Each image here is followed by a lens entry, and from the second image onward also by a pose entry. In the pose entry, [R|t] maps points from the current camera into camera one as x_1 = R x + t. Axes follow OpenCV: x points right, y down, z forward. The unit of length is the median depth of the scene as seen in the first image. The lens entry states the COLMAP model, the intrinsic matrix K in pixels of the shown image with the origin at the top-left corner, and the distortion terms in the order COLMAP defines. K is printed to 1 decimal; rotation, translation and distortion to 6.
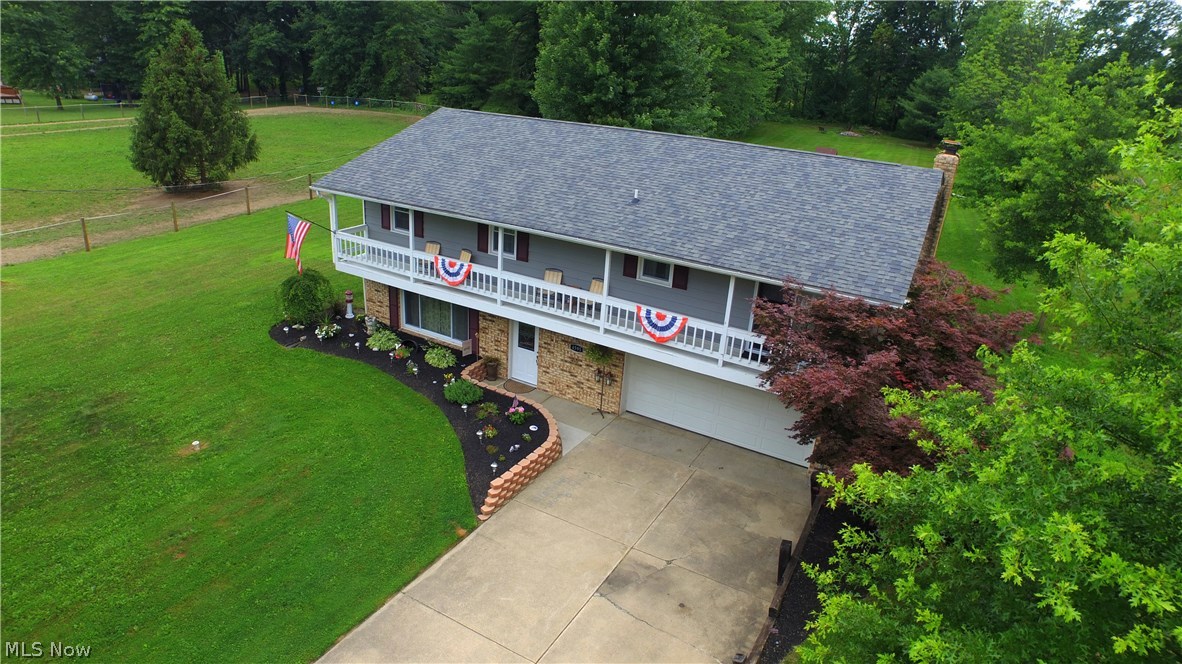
lens RADIAL K [[692.9, 0, 591.0], [0, 692.9, 332.0], [0, 0, 1]] dist [-0.132347, 0.108646]
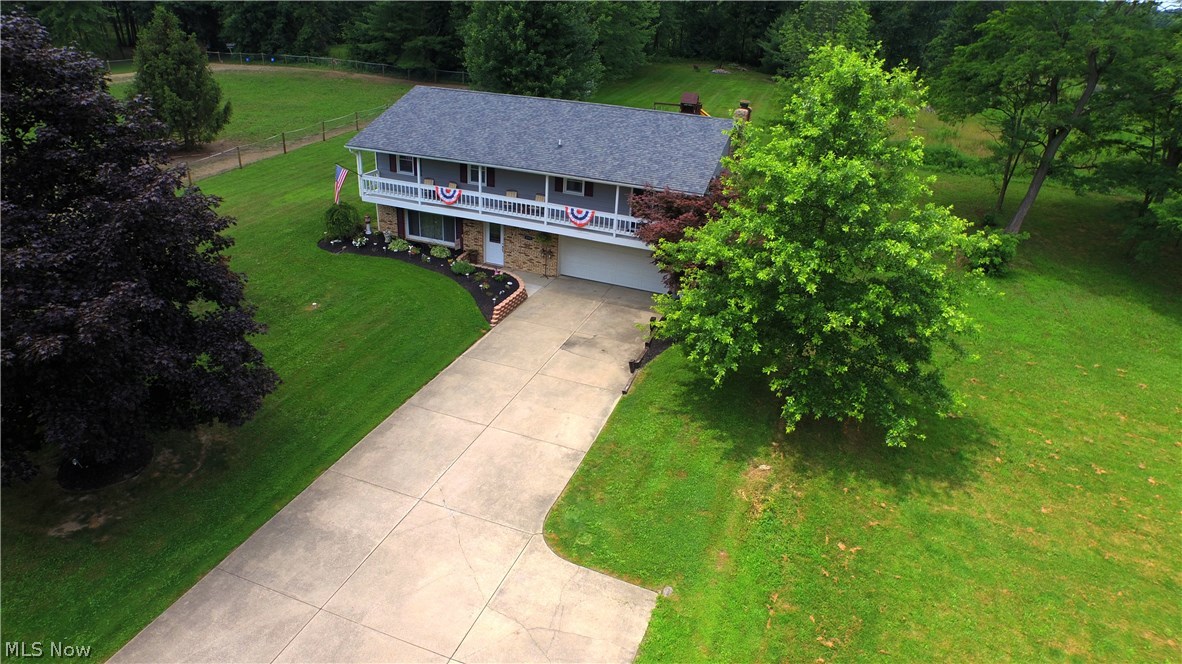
lens RADIAL K [[692.9, 0, 591.0], [0, 692.9, 332.0], [0, 0, 1]] dist [-0.132347, 0.108646]
pose [[0.987648, -0.080902, 0.134189, -0.112731], [0.068383, 0.993086, 0.095414, 0.099515], [-0.140980, -0.085060, 0.986352, -0.660077]]
